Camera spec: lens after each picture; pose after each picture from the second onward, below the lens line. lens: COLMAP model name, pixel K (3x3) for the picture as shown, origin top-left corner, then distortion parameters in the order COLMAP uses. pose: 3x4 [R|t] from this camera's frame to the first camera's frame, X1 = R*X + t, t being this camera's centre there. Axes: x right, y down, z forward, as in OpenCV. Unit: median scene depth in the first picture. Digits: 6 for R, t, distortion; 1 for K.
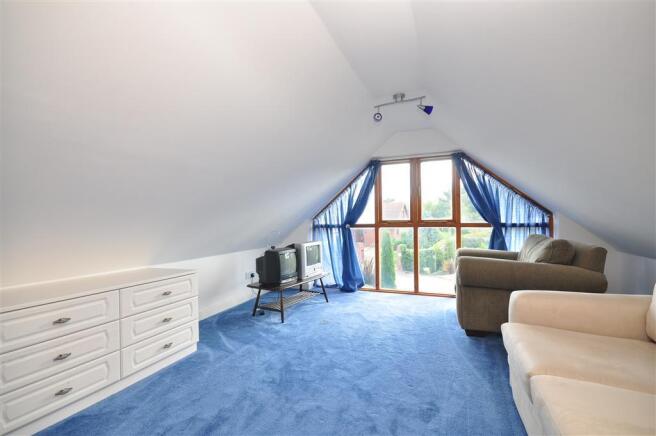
lens RADIAL K [[310.4, 0, 328.0], [0, 310.4, 218.0], [0, 0, 1]] dist [0.000387, 0.000086]
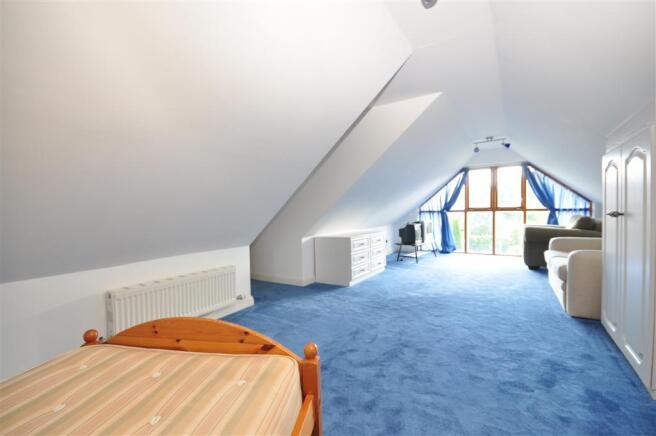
lens RADIAL K [[287.5, 0, 328.3], [0, 287.5, 219.7], [0, 0, 1]] dist [-0.004282, -0.000212]
pose [[0.979150, -0.001267, -0.203135, -0.258330], [0.010154, 0.999036, 0.042709, 0.000713], [0.202885, -0.043881, 0.978219, -0.620576]]
